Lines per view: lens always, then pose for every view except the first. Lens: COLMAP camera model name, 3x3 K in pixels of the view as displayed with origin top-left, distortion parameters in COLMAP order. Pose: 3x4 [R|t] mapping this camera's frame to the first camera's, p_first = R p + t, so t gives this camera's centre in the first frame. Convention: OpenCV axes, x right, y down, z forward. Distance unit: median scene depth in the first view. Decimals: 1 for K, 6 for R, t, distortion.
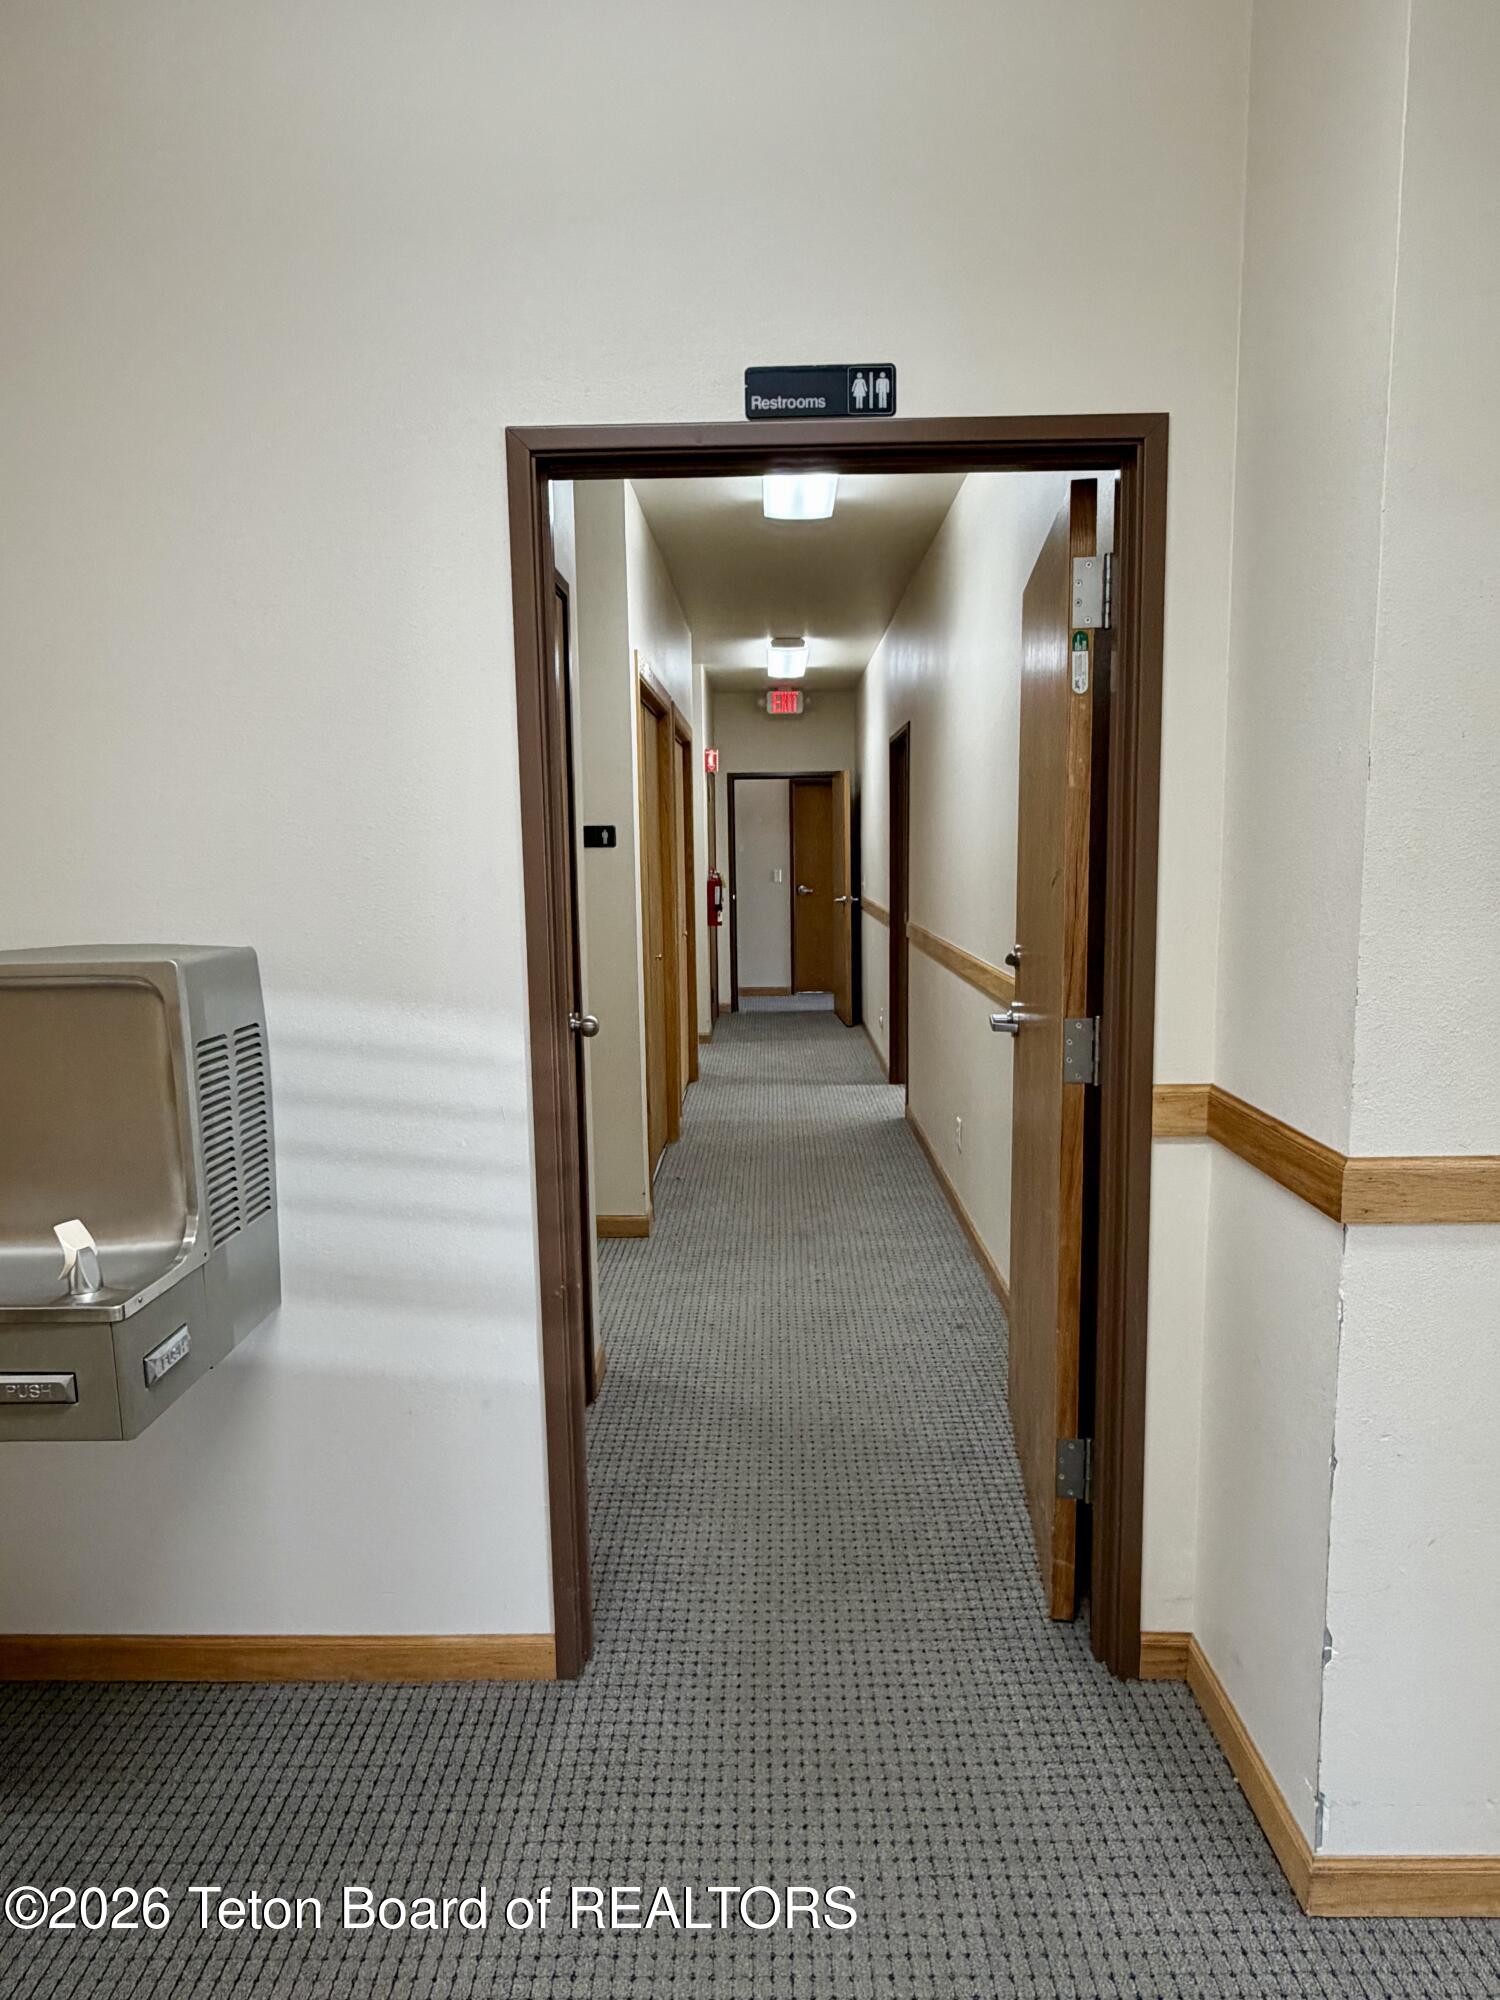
lens RADIAL K [[1214.6, 0, 755.3], [0, 1214.6, 1001.2], [0, 0, 1]] dist [0.015199, -0.005450]
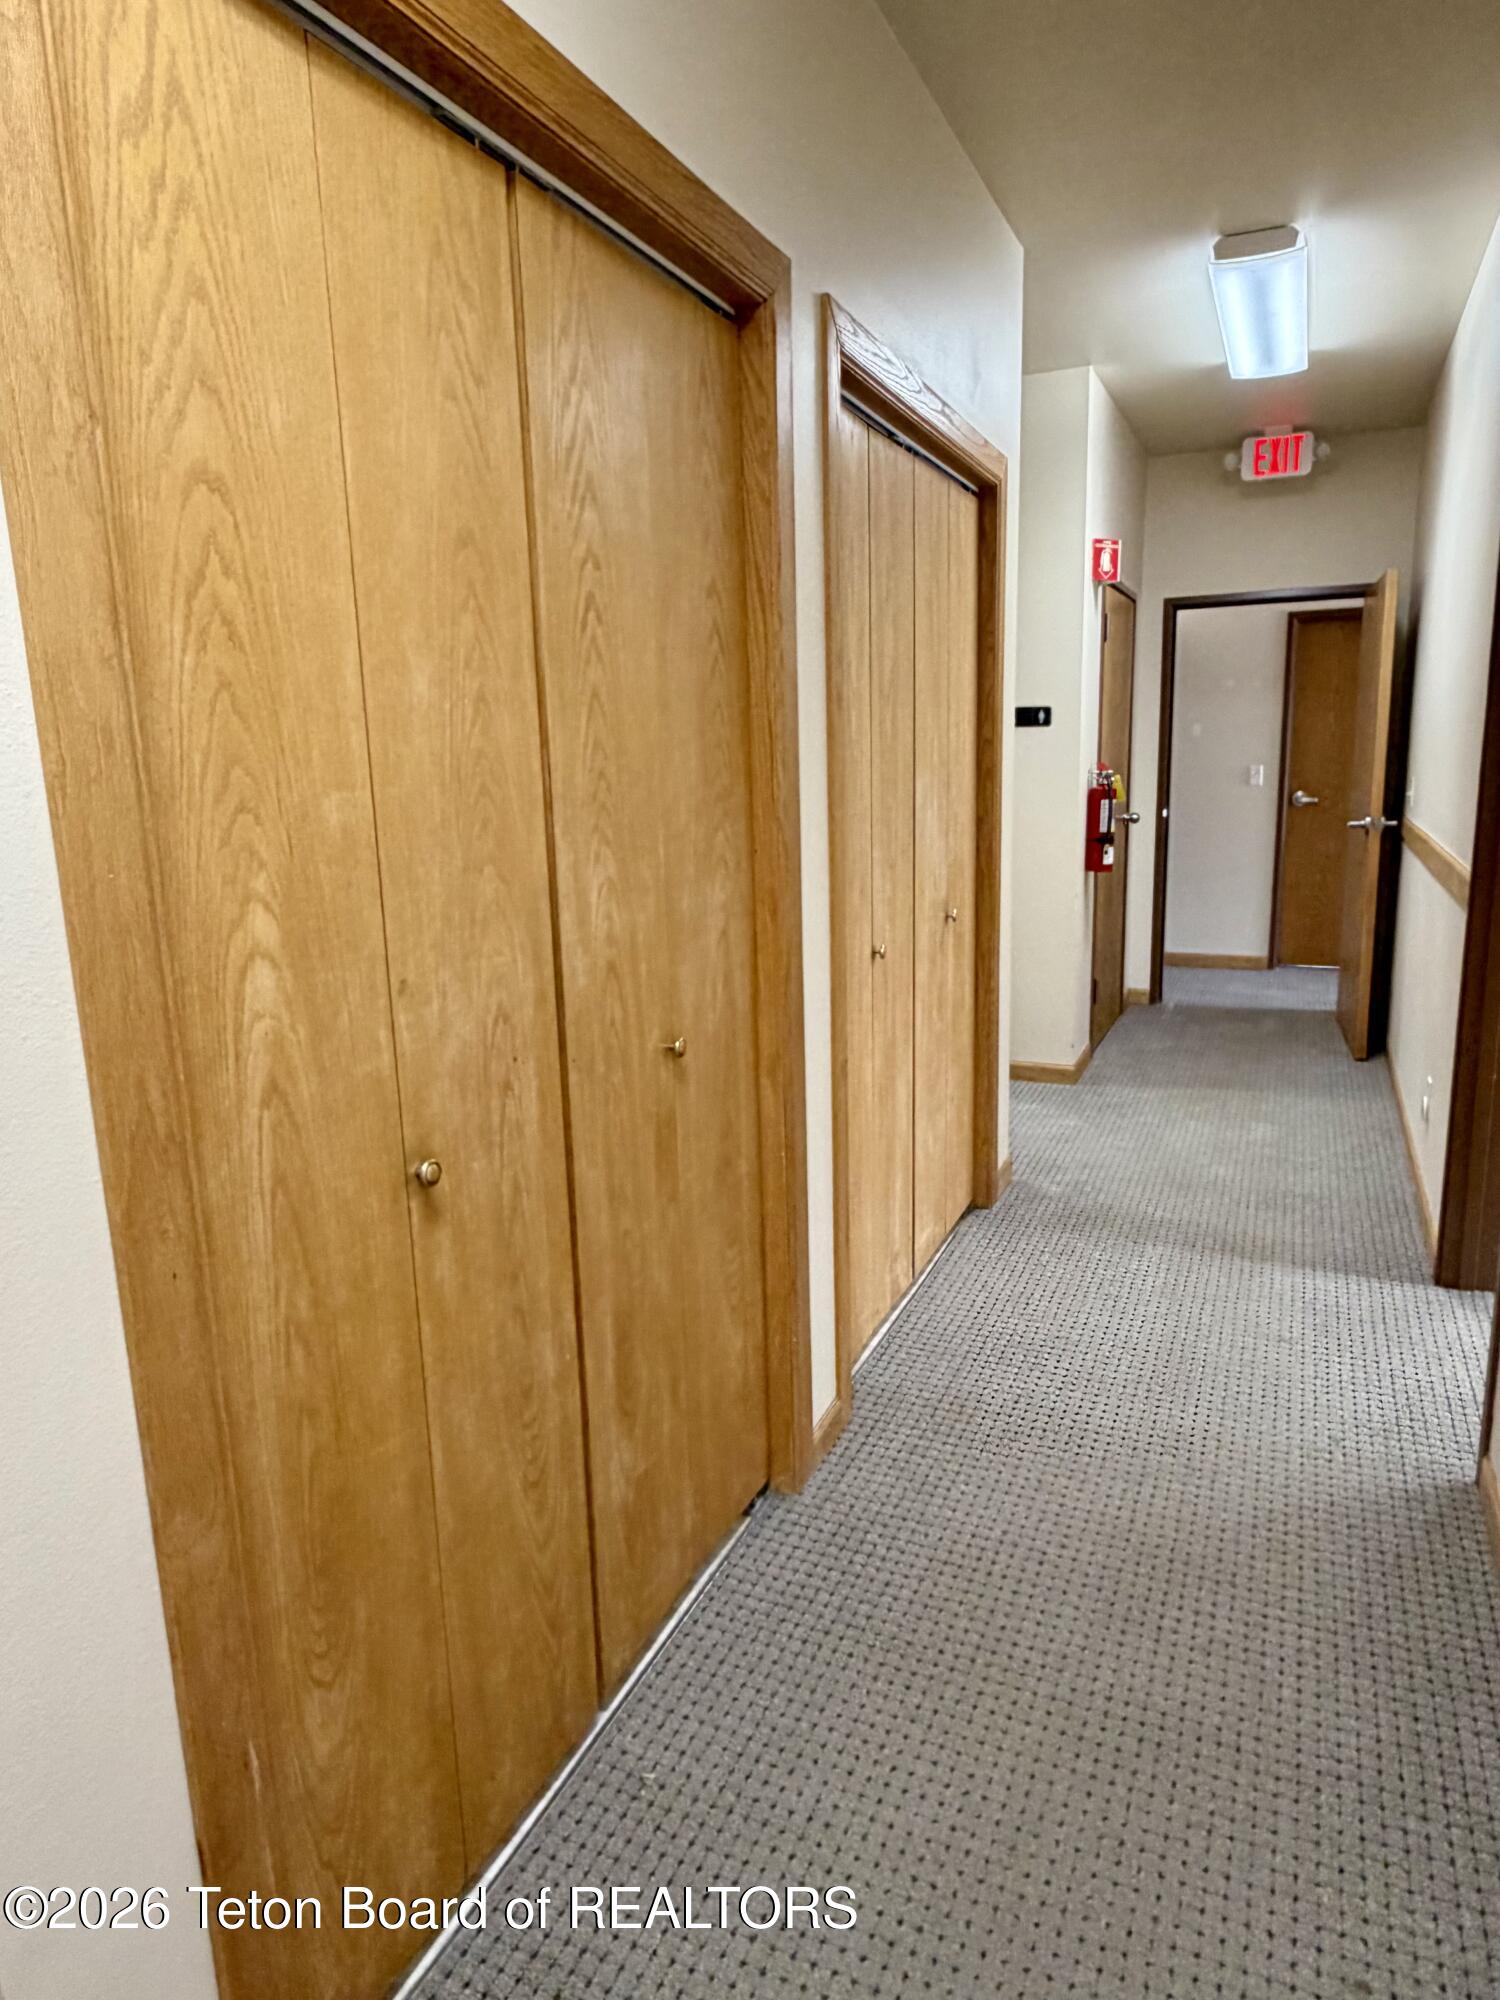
lens RADIAL K [[1214.6, 0, 767.1], [0, 1214.6, 981.5], [0, 0, 1]] dist [0.015199, -0.005450]
pose [[0.921415, 0.067162, -0.382733, 0.037176], [-0.039835, 0.996087, 0.078894, -0.043398], [0.386534, -0.057448, 0.920484, 0.376185]]
